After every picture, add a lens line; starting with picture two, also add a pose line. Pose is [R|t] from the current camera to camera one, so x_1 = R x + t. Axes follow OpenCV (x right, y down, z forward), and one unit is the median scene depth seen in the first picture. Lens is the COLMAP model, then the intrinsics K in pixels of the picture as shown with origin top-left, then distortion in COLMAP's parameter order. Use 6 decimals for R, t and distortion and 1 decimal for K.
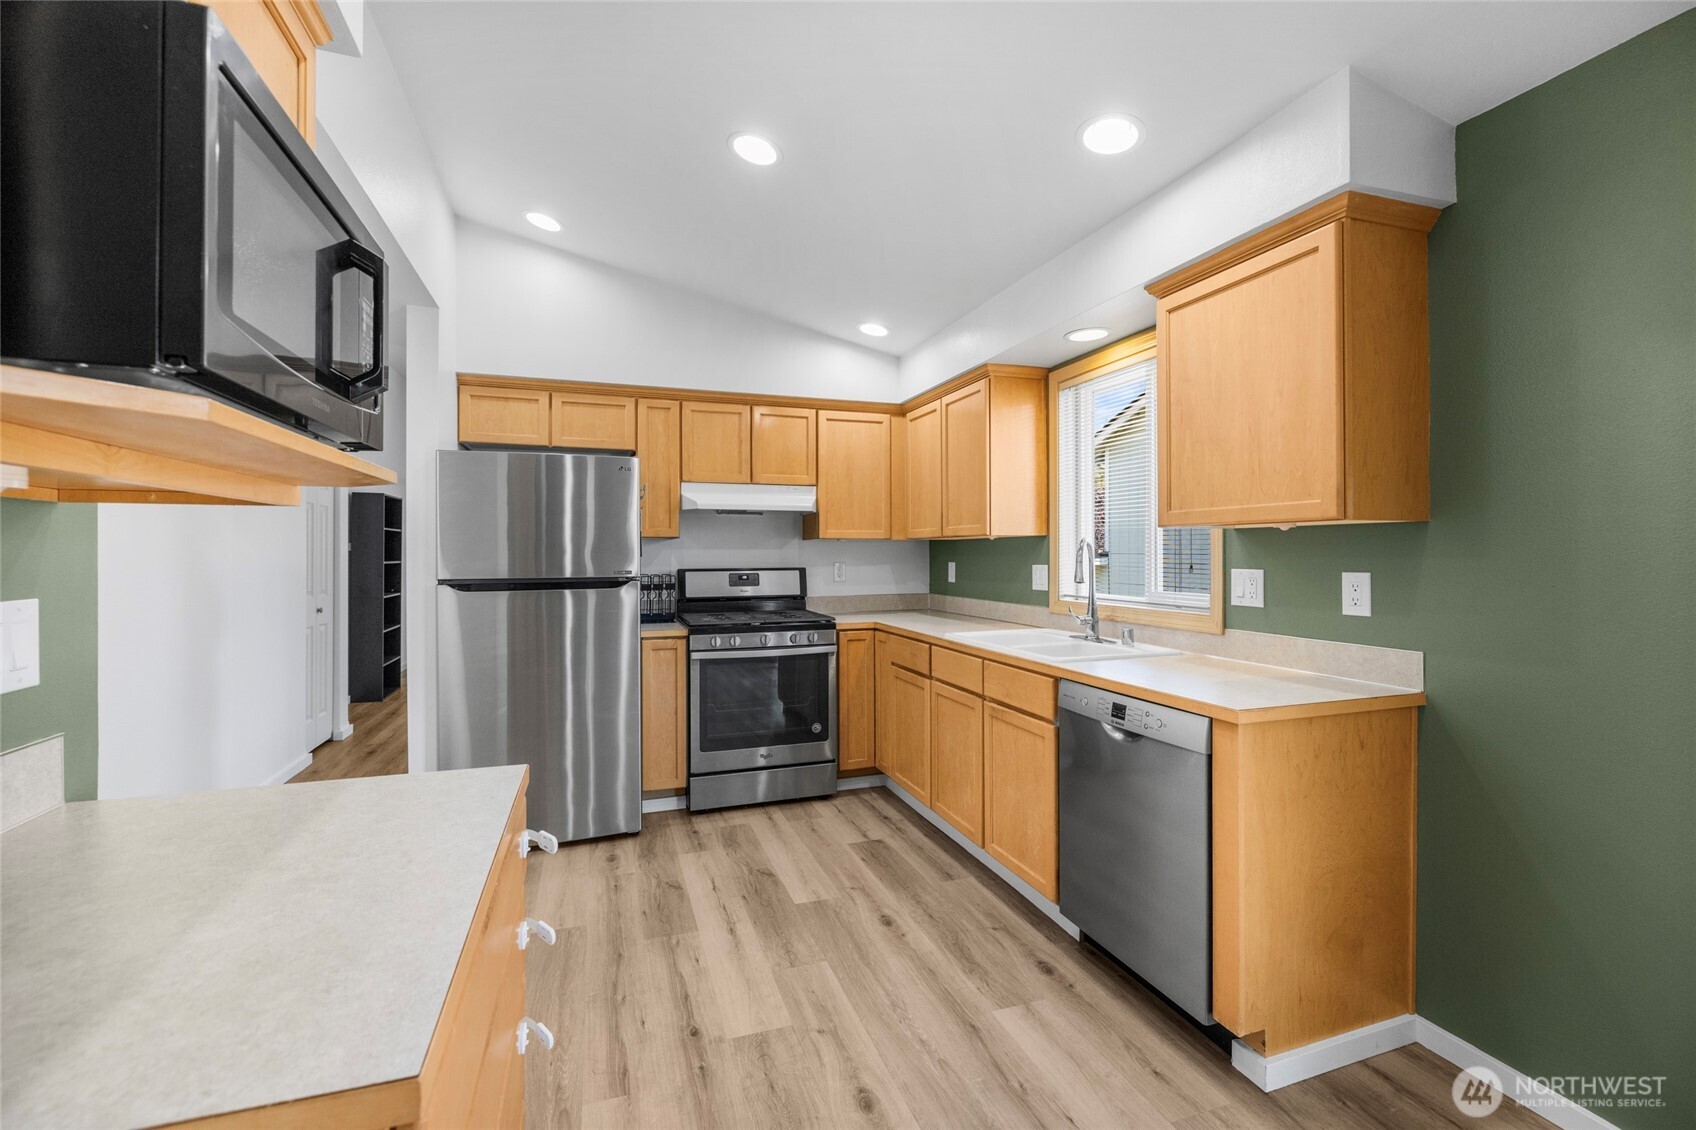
lens RADIAL K [[710.1, 0, 837.2], [0, 710.1, 552.2], [0, 0, 1]] dist [-0.000794, 0.000240]
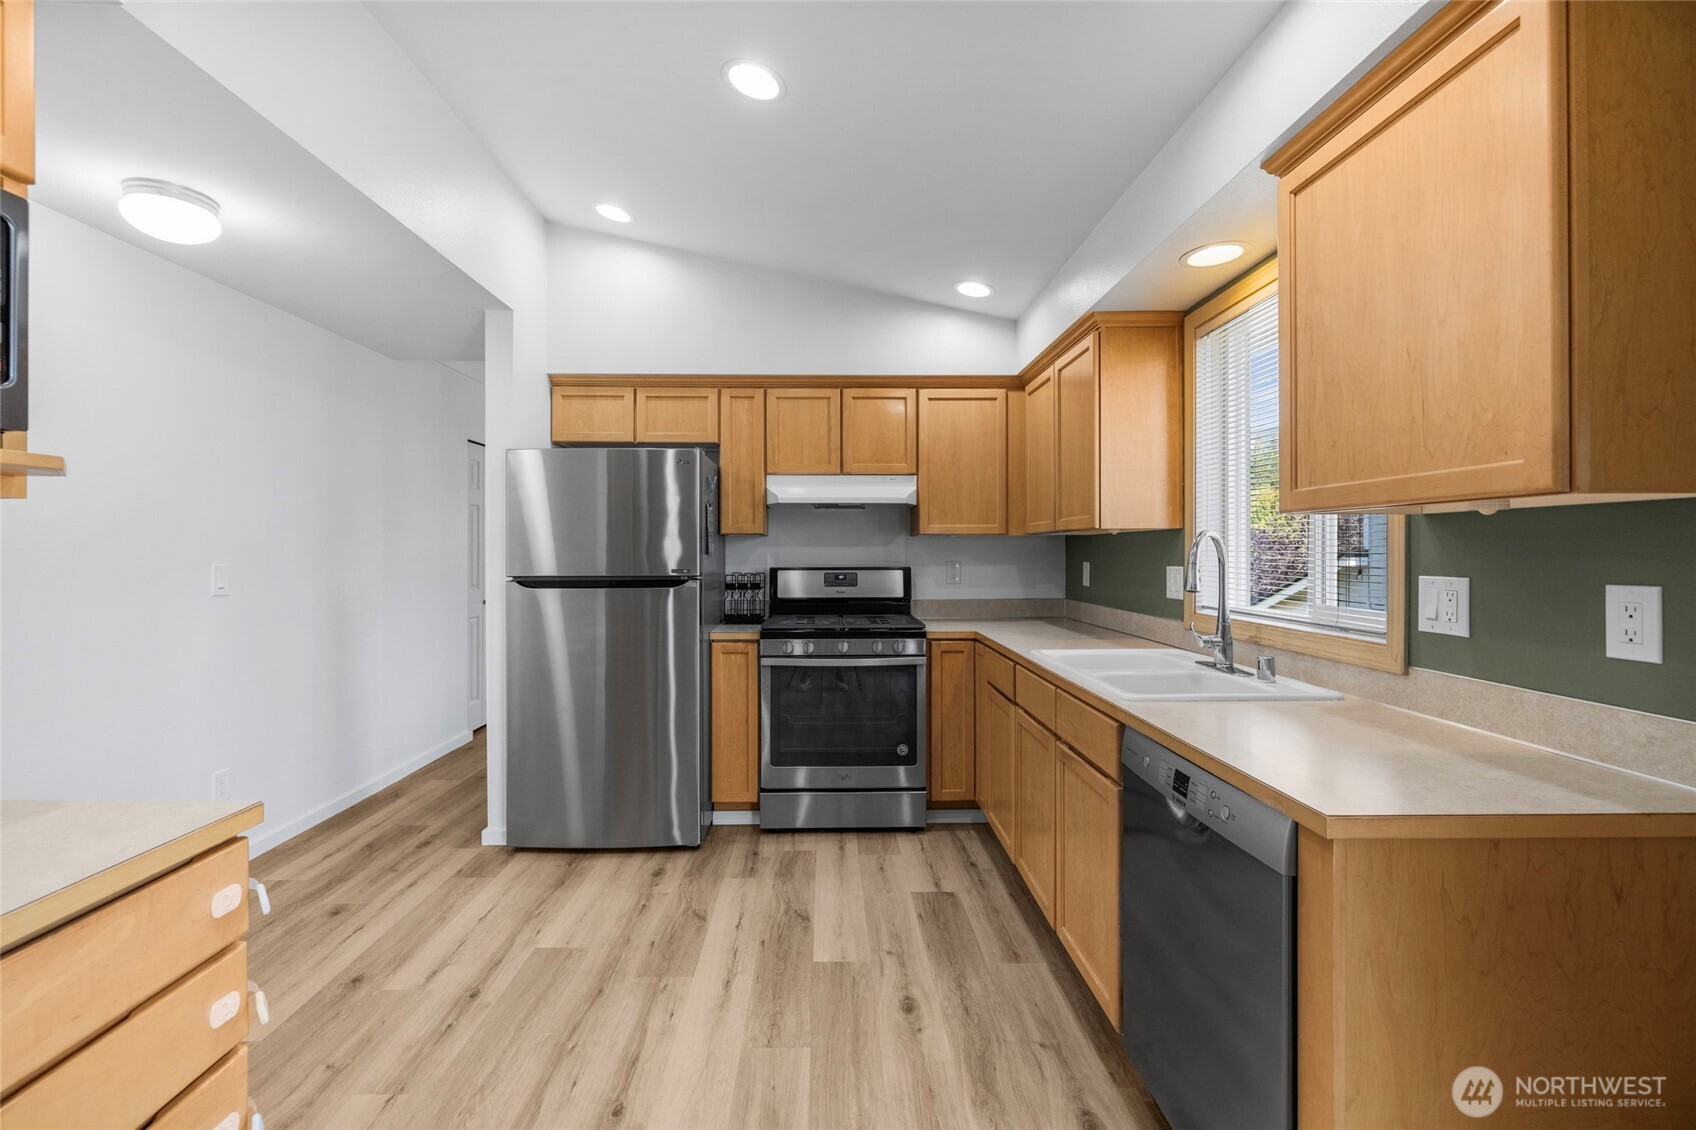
lens RADIAL K [[710.1, 0, 834.7], [0, 710.1, 551.9], [0, 0, 1]] dist [-0.000794, 0.000240]
pose [[0.952581, 0.002346, -0.304277, 0.192126], [-0.001582, 0.999995, 0.002756, 0.000298], [0.304282, -0.002144, 0.952580, 0.167901]]
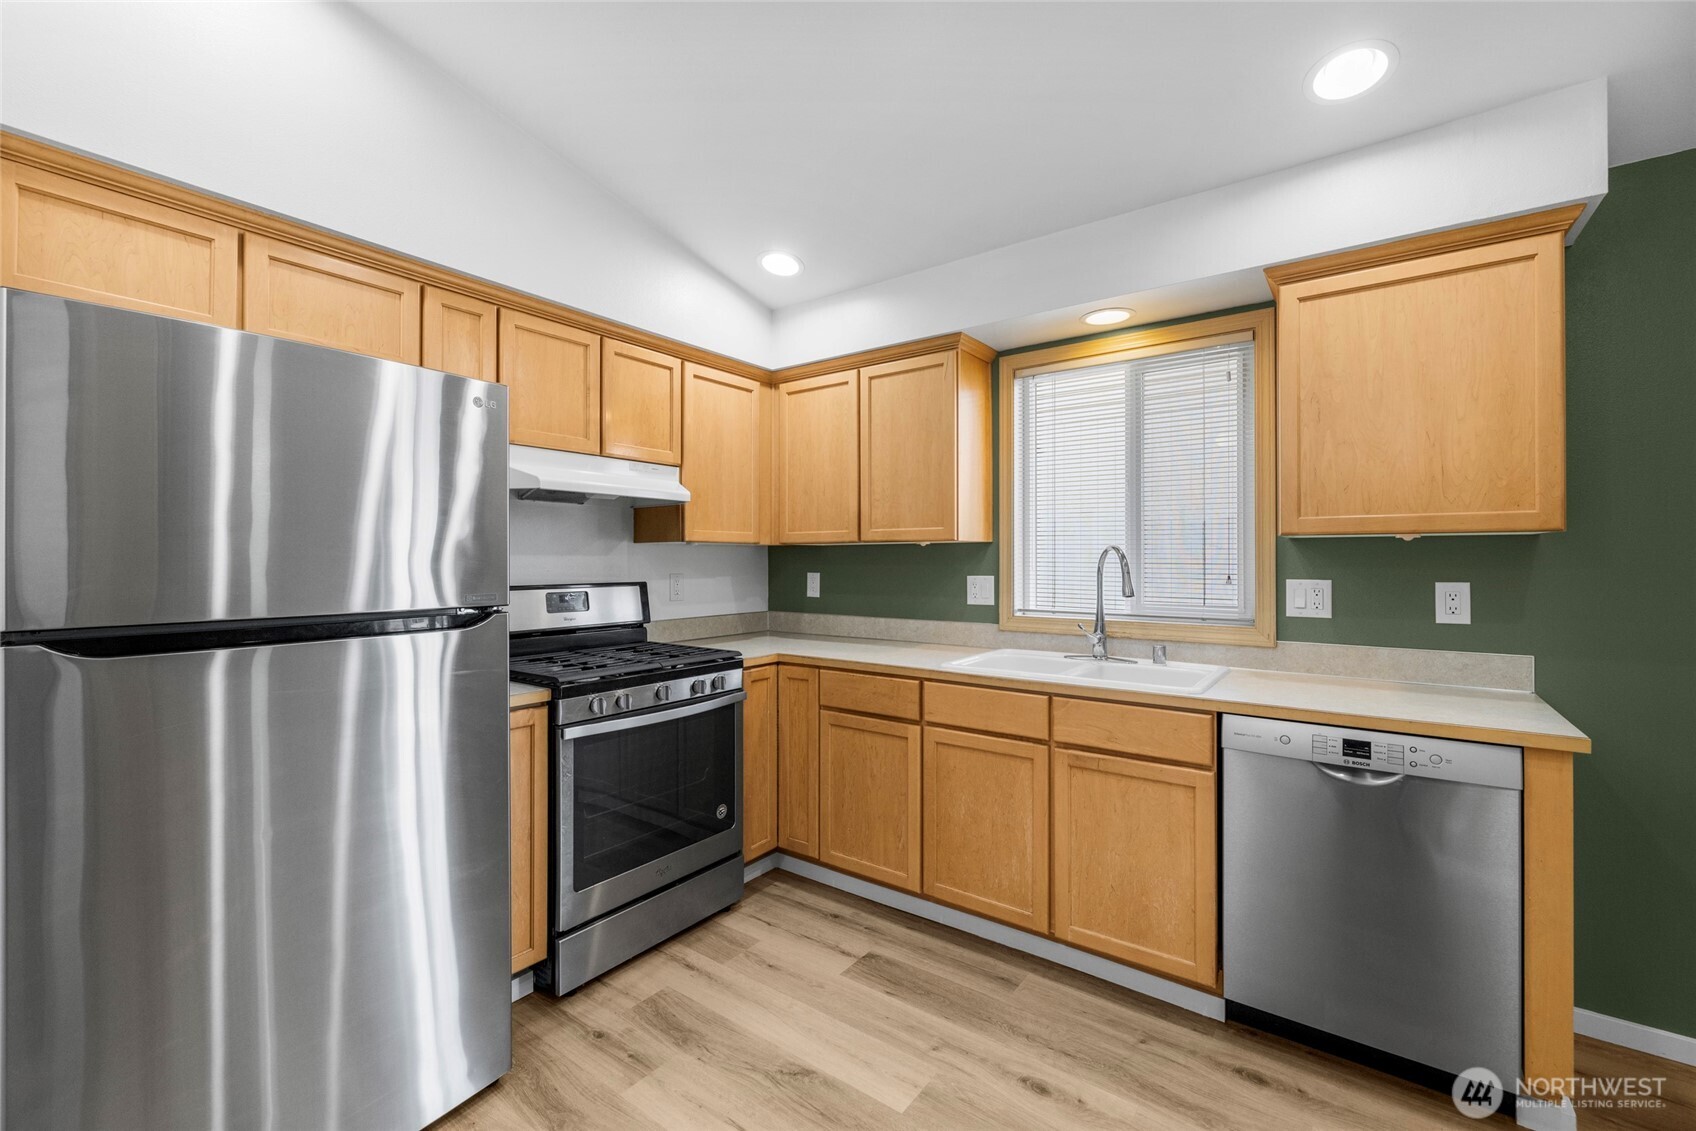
lens RADIAL K [[710.1, 0, 839.6], [0, 710.1, 557.1], [0, 0, 1]] dist [-0.000794, 0.000240]
pose [[0.825092, 0.004857, 0.564977, -0.402082], [-0.002894, 0.999986, -0.004370, -0.000811], [-0.564990, 0.001970, 0.825095, 0.433618]]
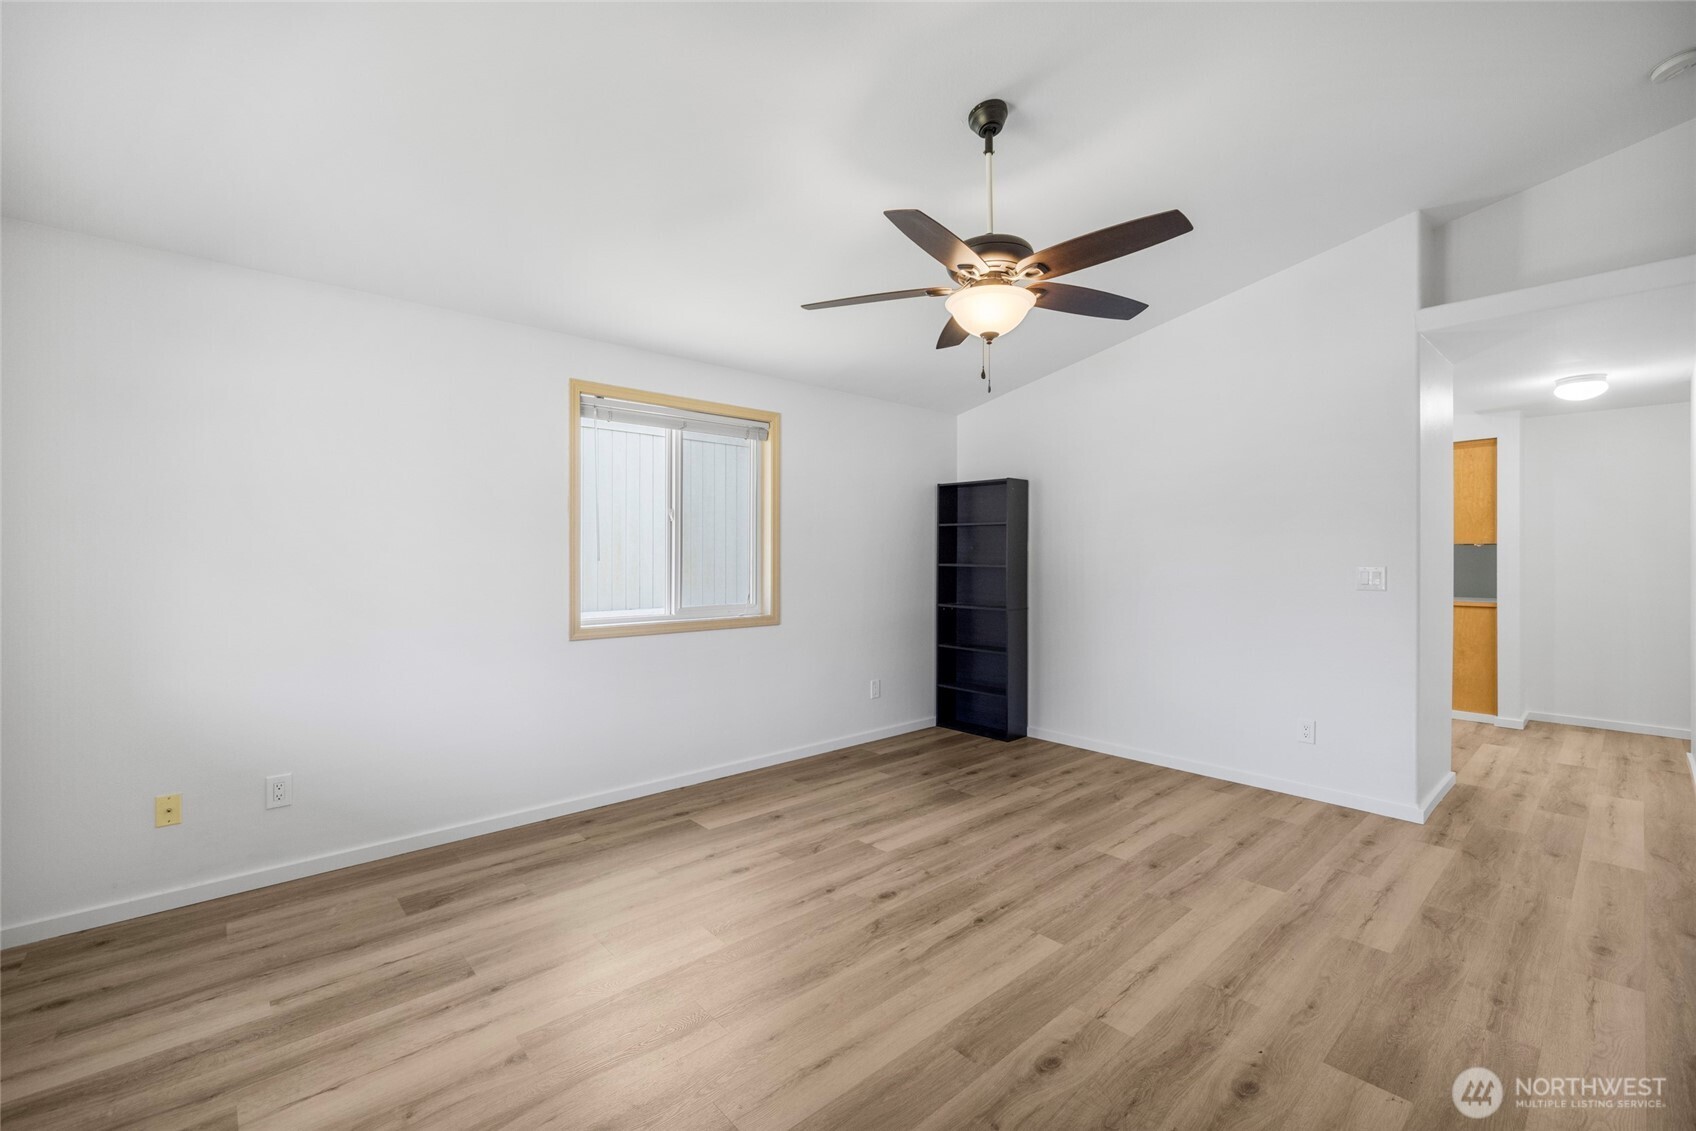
lens RADIAL K [[710.1, 0, 850.1], [0, 710.1, 558.1], [0, 0, 1]] dist [-0.000794, 0.000240]
pose [[-0.400101, -0.003330, 0.916465, -0.421607], [-0.002644, 0.999993, 0.002479, -0.001646], [-0.916467, -0.001432, -0.400107, 1.211740]]
